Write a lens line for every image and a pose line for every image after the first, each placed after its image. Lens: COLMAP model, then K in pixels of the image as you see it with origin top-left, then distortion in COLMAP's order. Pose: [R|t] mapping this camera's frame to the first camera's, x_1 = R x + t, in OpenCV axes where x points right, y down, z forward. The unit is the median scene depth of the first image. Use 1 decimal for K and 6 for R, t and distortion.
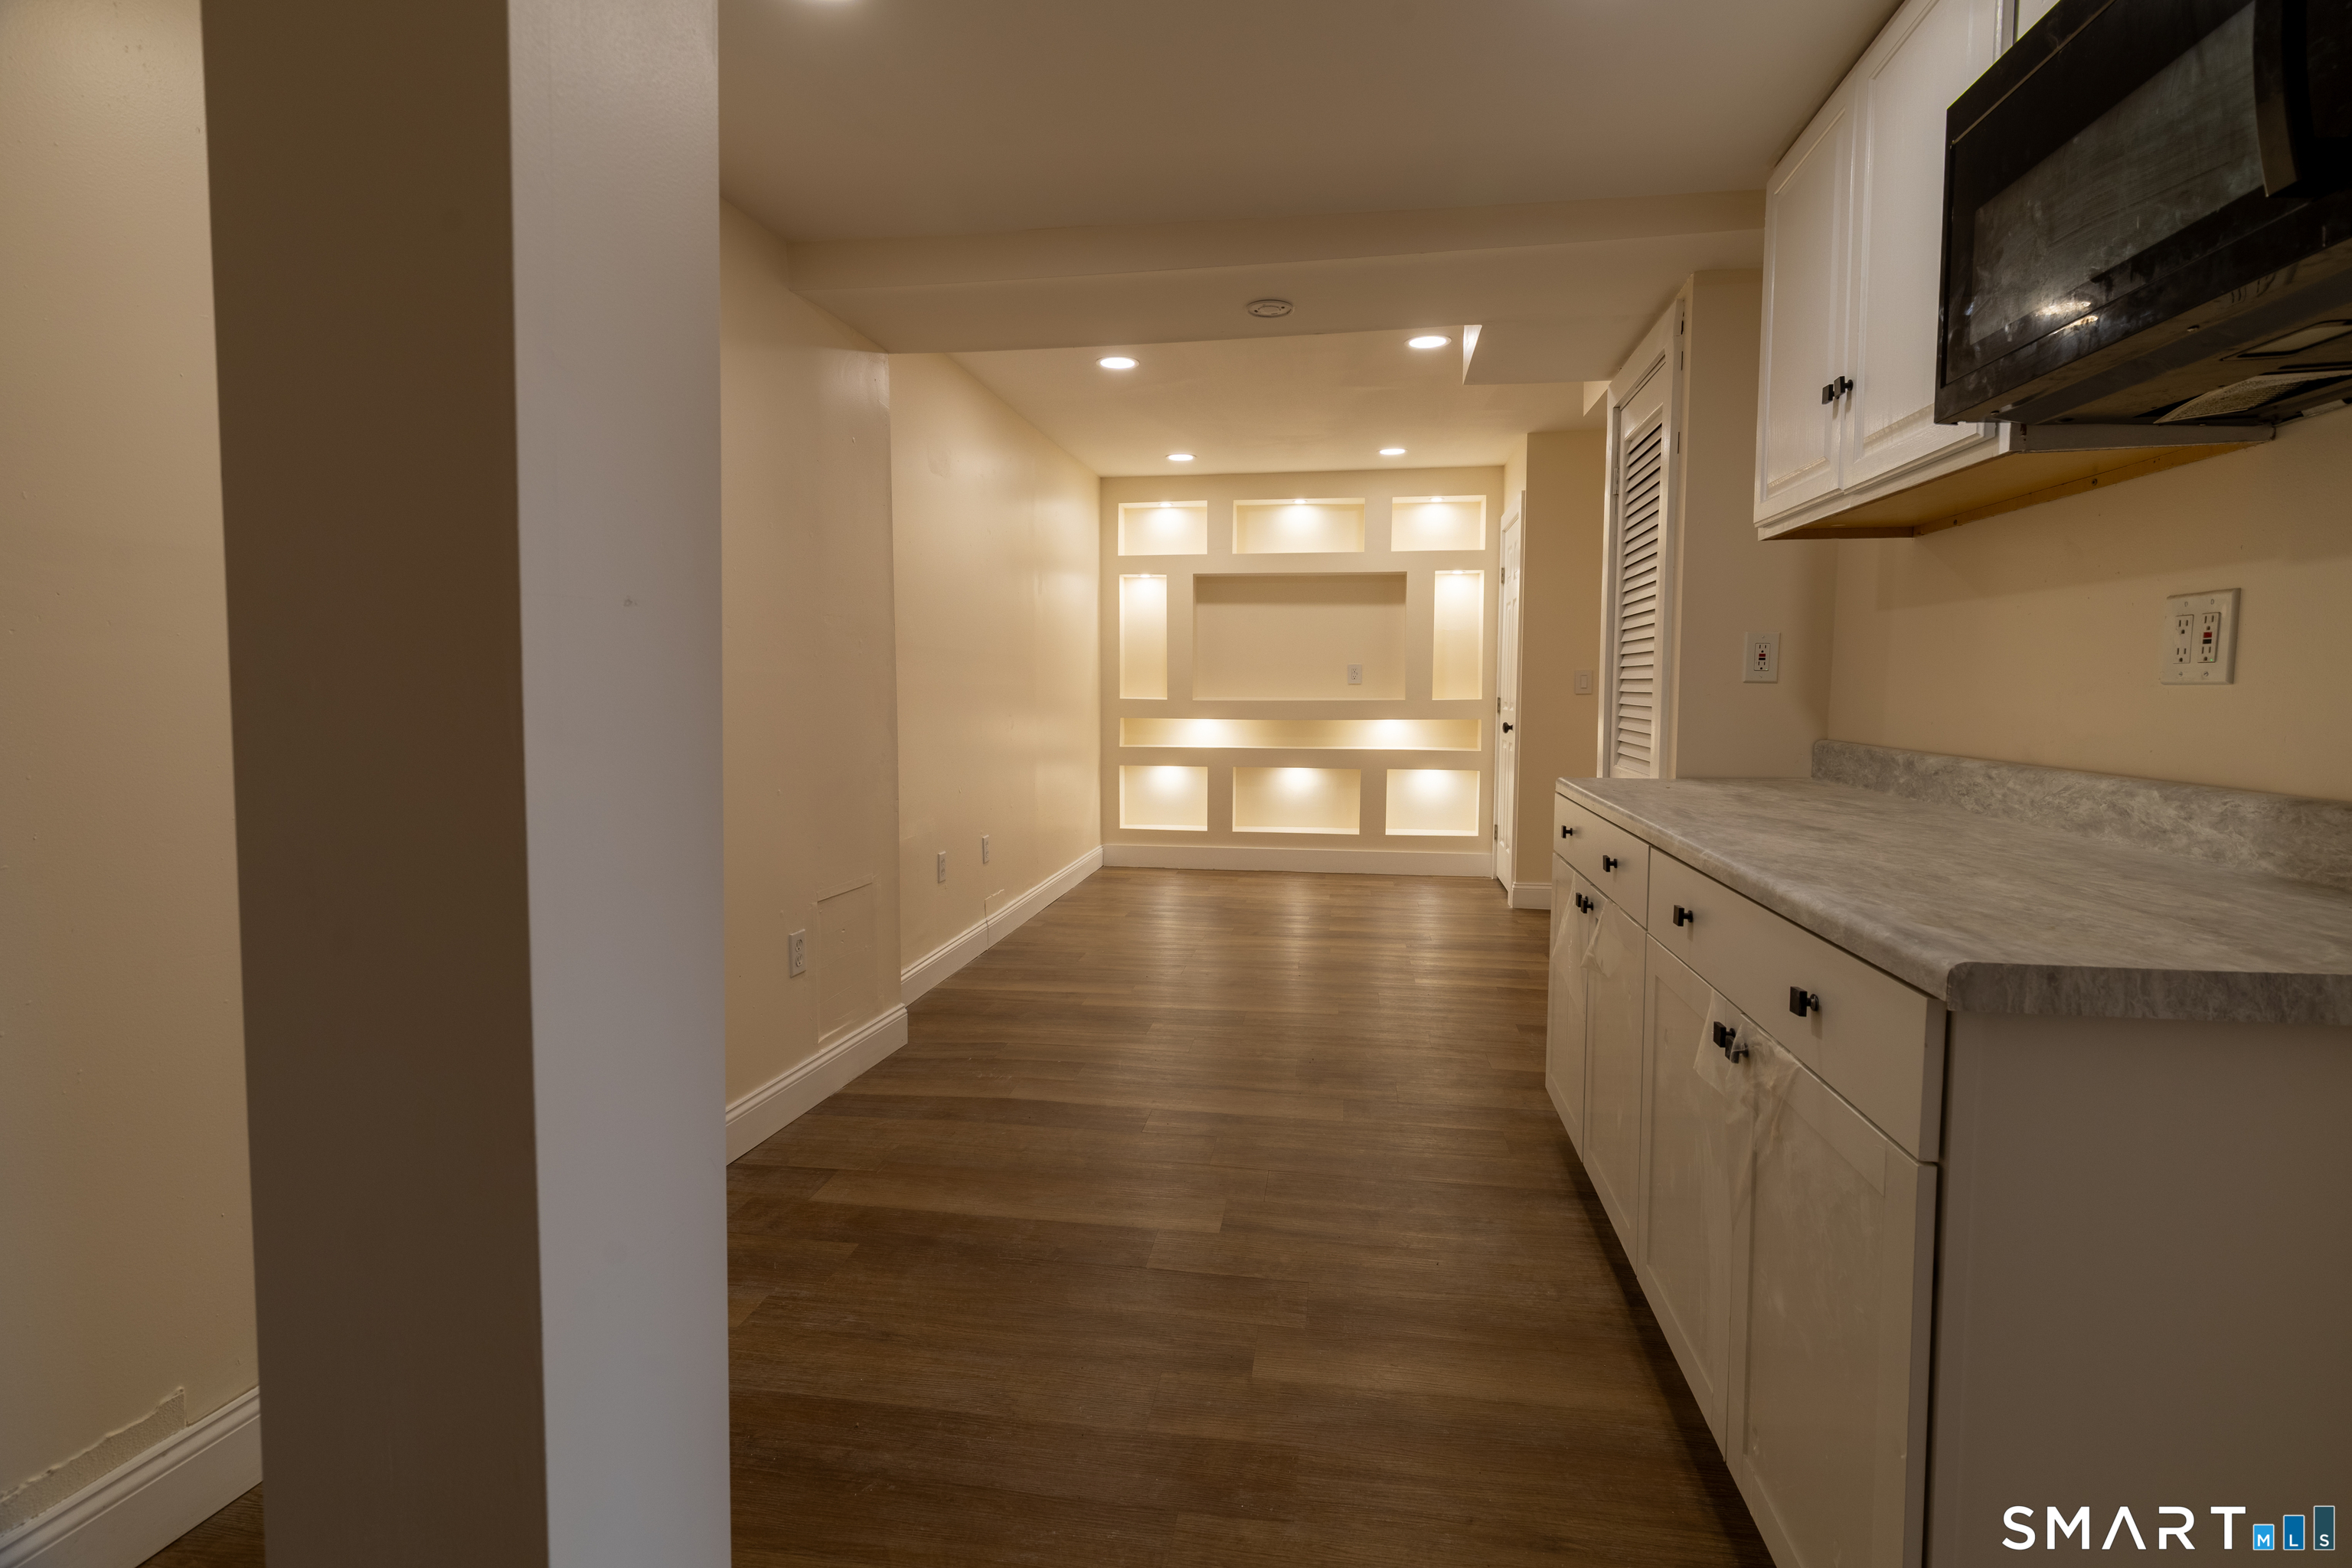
lens RADIAL K [[1076.5, 0, 1228.4], [0, 1076.5, 779.2], [0, 0, 1]] dist [0.011539, -0.000503]
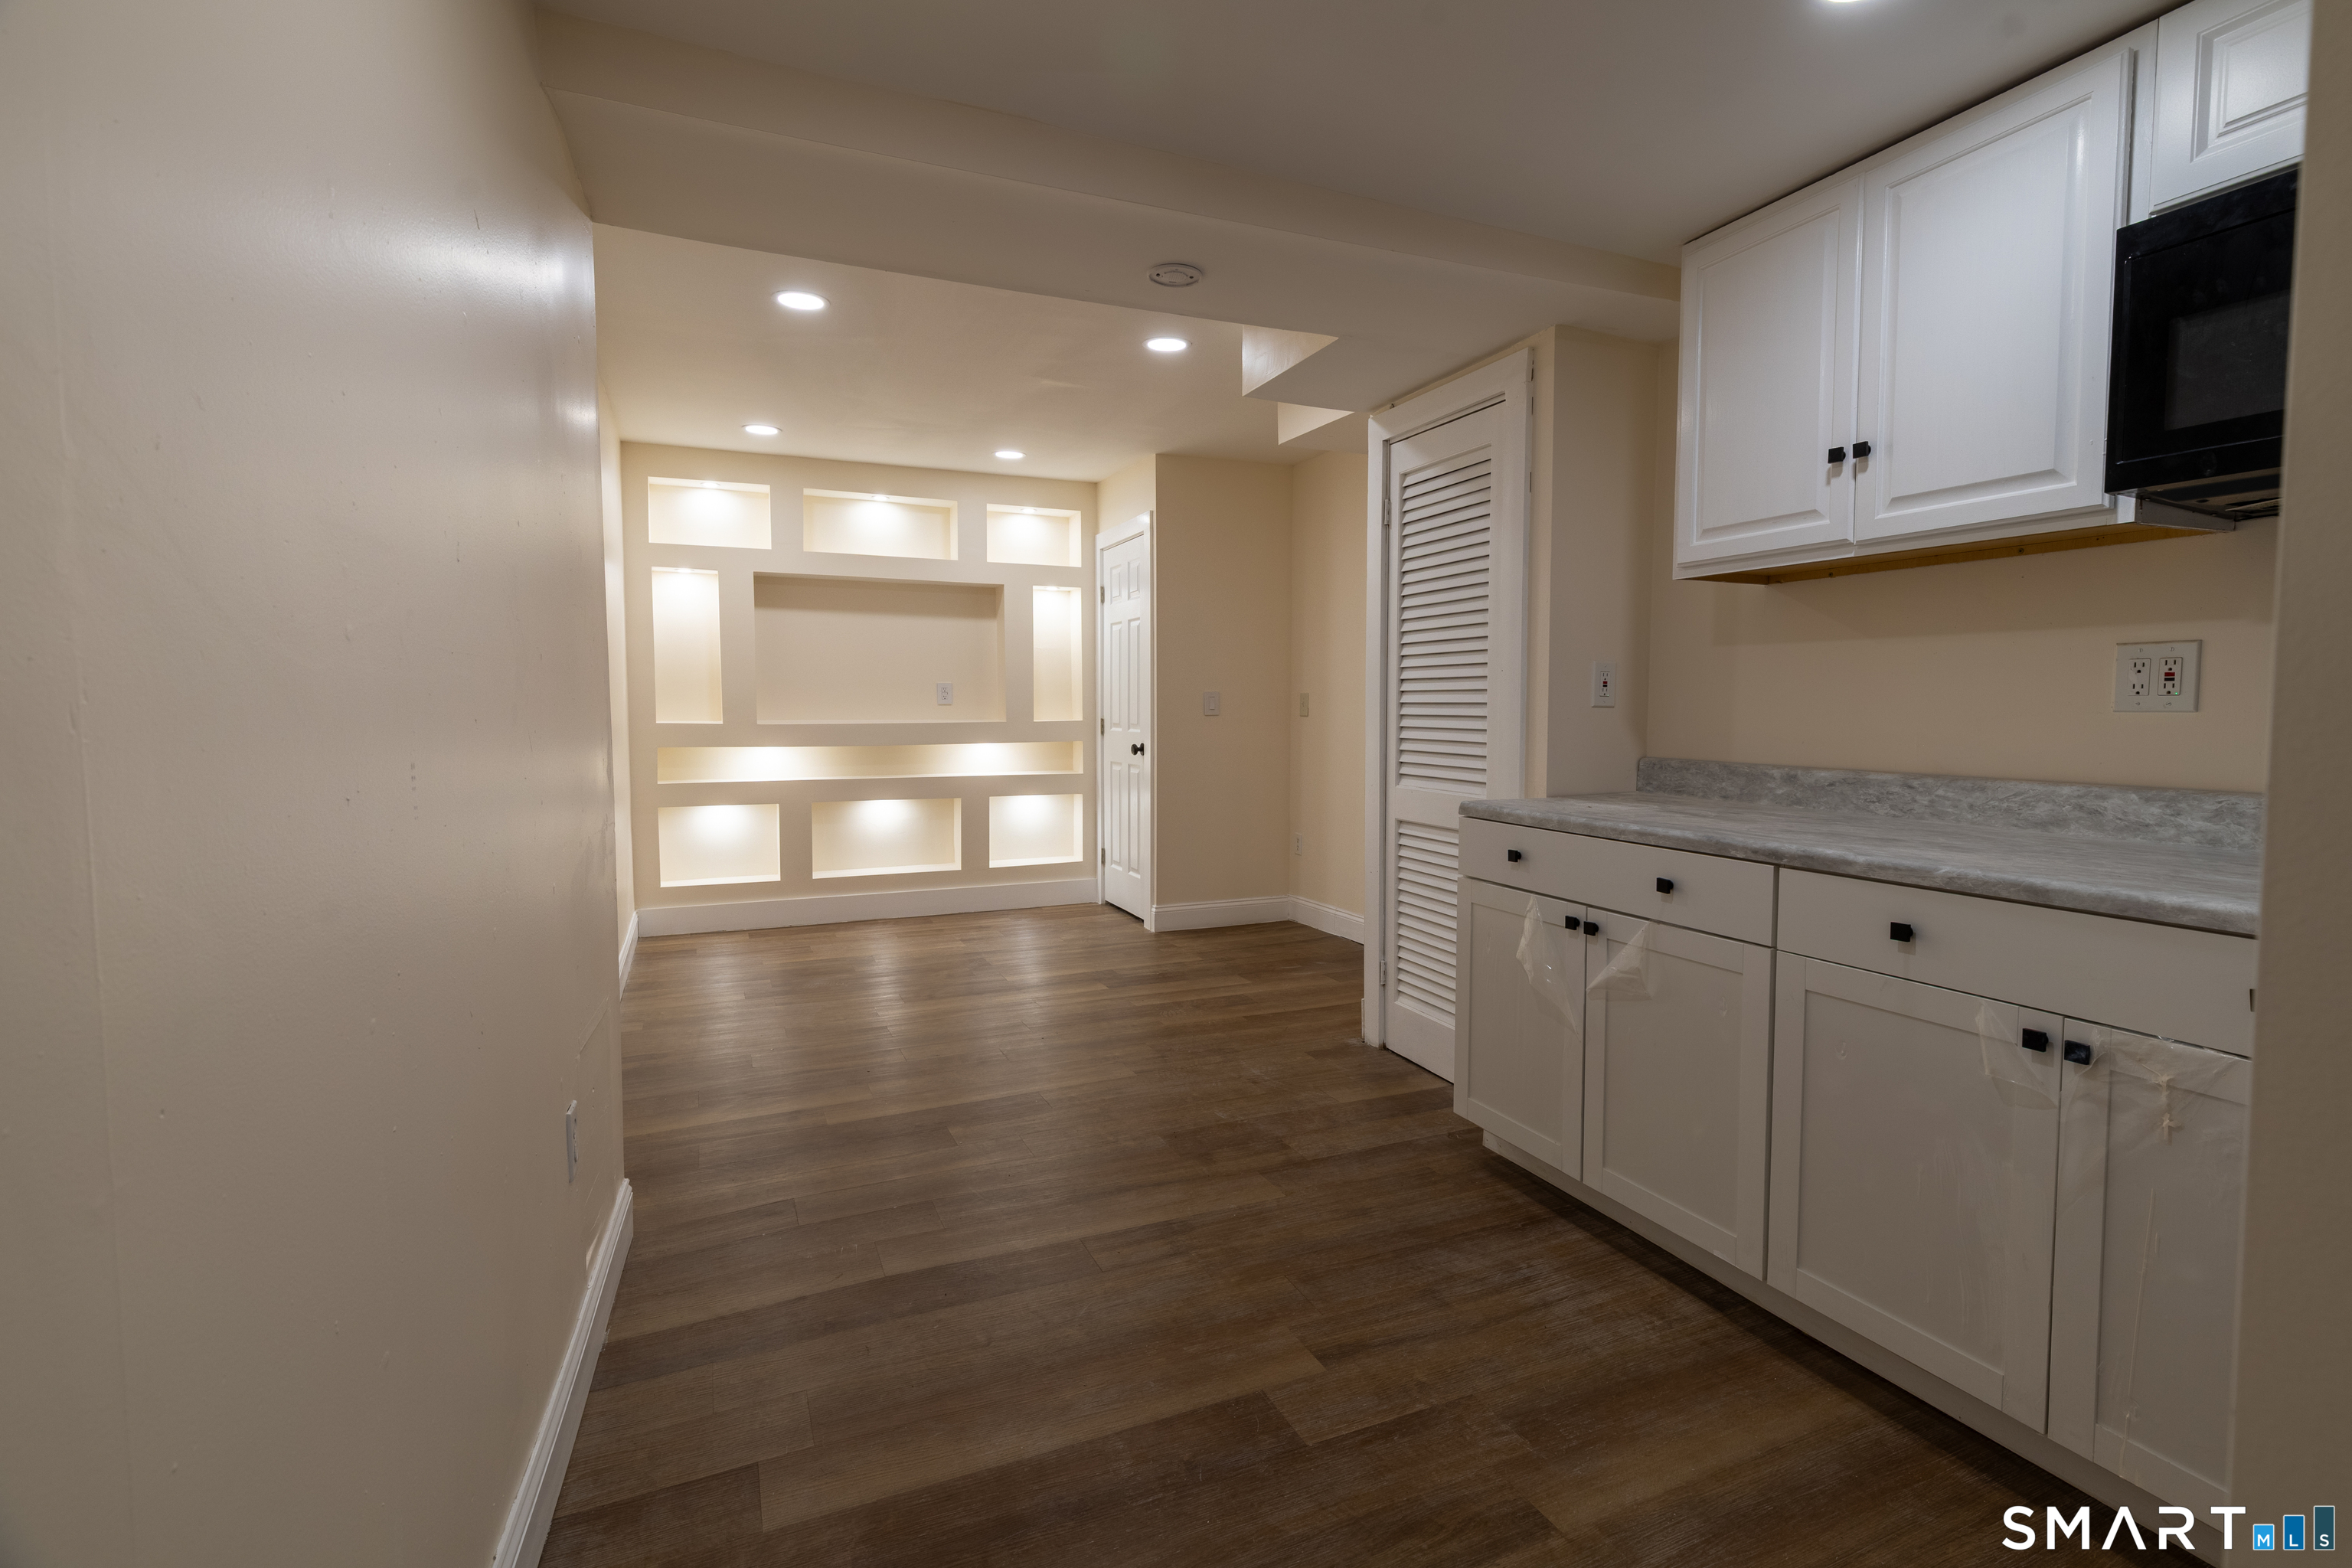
lens RADIAL K [[1076.5, 0, 1176.7], [0, 1076.5, 775.3], [0, 0, 1]] dist [0.011539, -0.000503]
pose [[0.846344, -0.035828, 0.531430, -0.236058], [0.046194, 0.998913, -0.006222, -0.016714], [-0.530630, 0.029815, 0.847079, 0.151401]]
